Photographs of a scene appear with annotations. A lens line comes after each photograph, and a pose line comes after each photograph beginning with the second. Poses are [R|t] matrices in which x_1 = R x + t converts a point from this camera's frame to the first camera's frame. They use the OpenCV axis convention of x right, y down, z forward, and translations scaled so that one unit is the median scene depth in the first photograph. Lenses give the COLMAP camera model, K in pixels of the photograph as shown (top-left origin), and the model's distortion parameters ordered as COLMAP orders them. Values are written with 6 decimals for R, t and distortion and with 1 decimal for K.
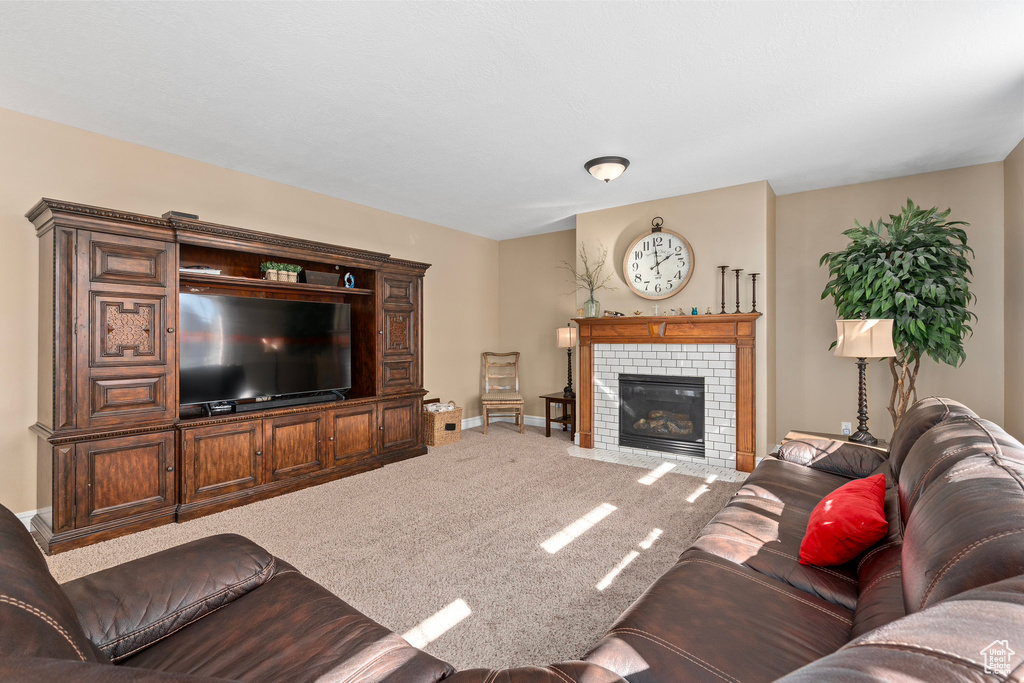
lens RADIAL K [[464.7, 0, 510.4], [0, 464.7, 339.1], [0, 0, 1]] dist [-0.002483, 0.000425]
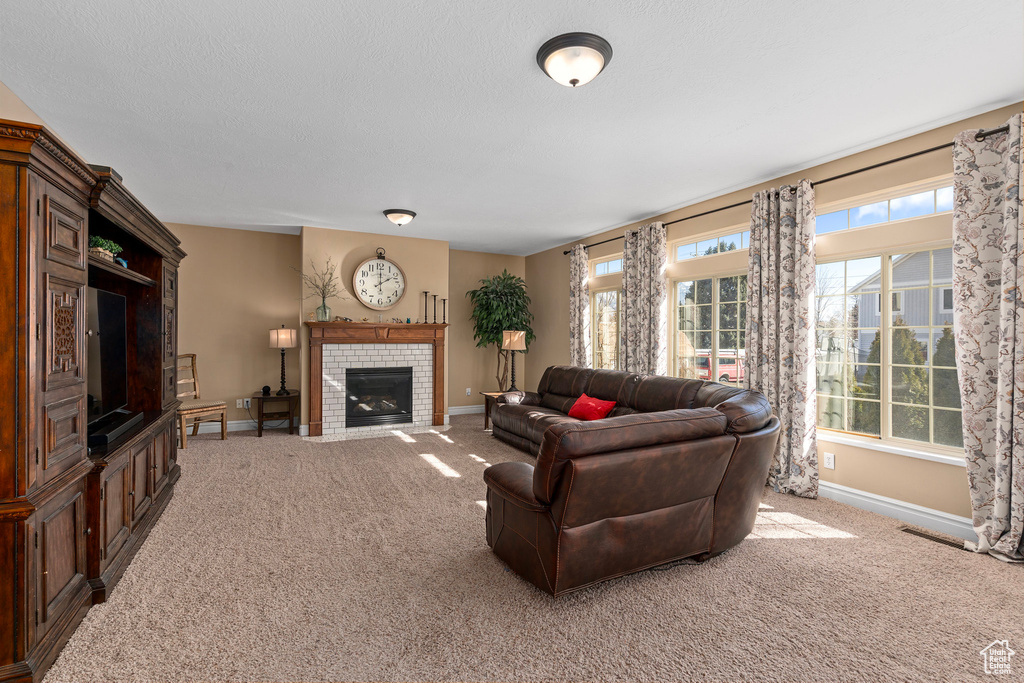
lens RADIAL K [[464.7, 0, 510.4], [0, 464.7, 339.1], [0, 0, 1]] dist [-0.002483, 0.000425]
pose [[0.453407, -0.000003, 0.891304, -0.691785], [-0.005614, 0.999980, 0.002860, -0.009118], [-0.891286, -0.006300, 0.453398, 0.072129]]
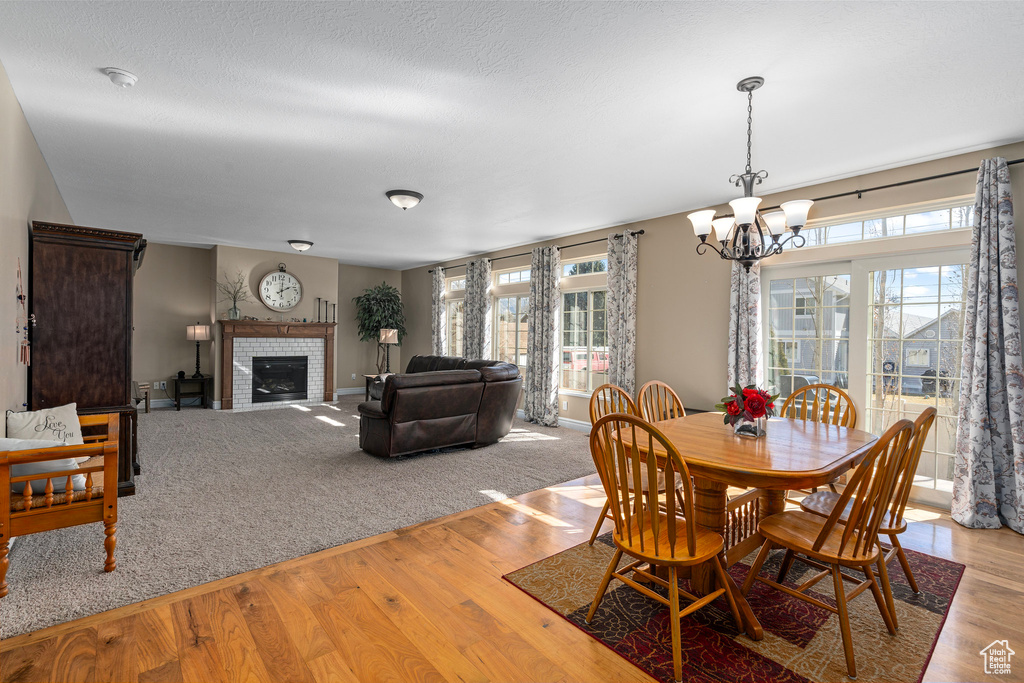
lens RADIAL K [[464.7, 0, 510.4], [0, 464.7, 339.1], [0, 0, 1]] dist [-0.002483, 0.000425]
pose [[0.242414, -0.002129, 0.970171, -1.126601], [-0.015697, 0.999858, 0.006116, -0.008772], [-0.970046, -0.016711, 0.242346, -0.223612]]
